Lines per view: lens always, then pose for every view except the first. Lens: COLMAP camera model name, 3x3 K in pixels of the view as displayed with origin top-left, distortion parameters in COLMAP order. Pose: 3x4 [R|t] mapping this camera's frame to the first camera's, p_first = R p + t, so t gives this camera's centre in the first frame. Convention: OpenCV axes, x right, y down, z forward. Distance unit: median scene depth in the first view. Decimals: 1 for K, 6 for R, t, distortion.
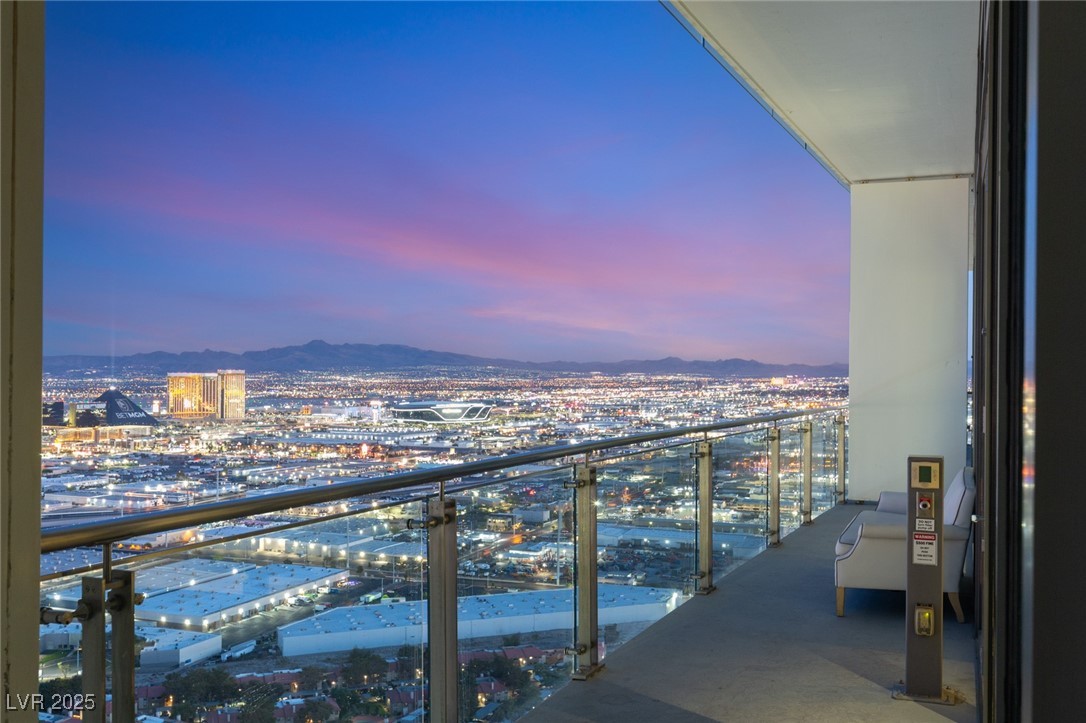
lens RADIAL K [[1188.5, 0, 543.0], [0, 1188.5, 361.5], [0, 0, 1]] dist [-0.003086, -0.001320]
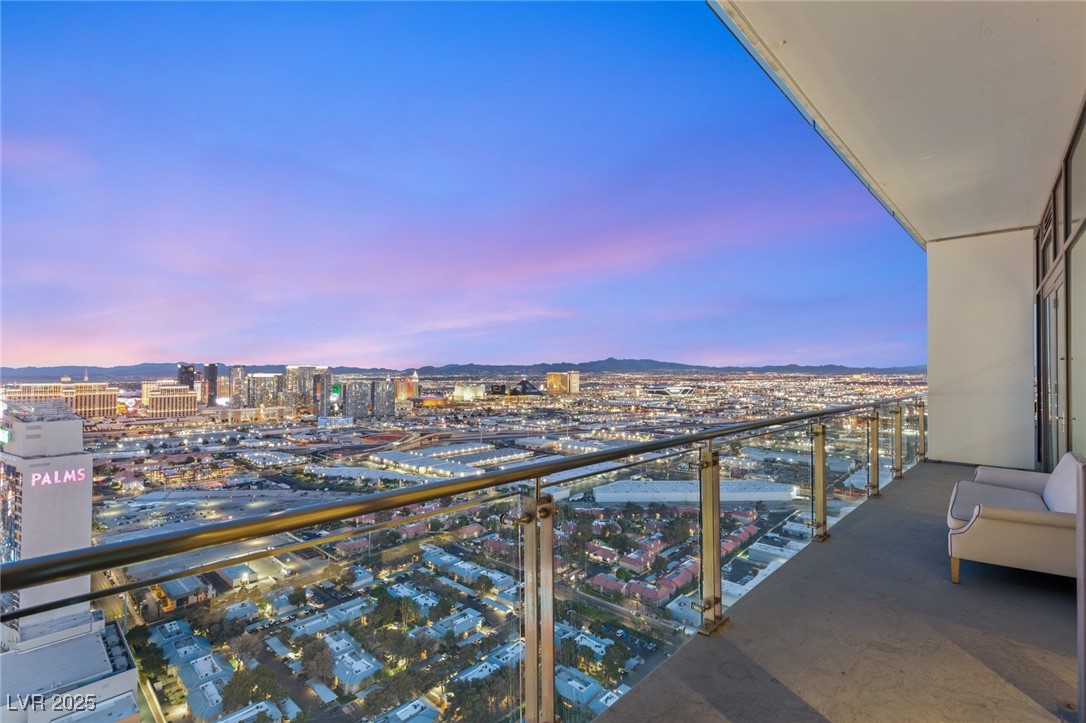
lens RADIAL K [[482.2, 0, 543.0], [0, 482.2, 361.5], [0, 0, 1]] dist [0.000045, -0.000557]
pose [[0.931985, -0.009314, -0.362378, 0.015082], [0.004516, 0.999891, -0.014085, 0.001334], [0.362469, 0.011491, 0.931925, 0.129260]]
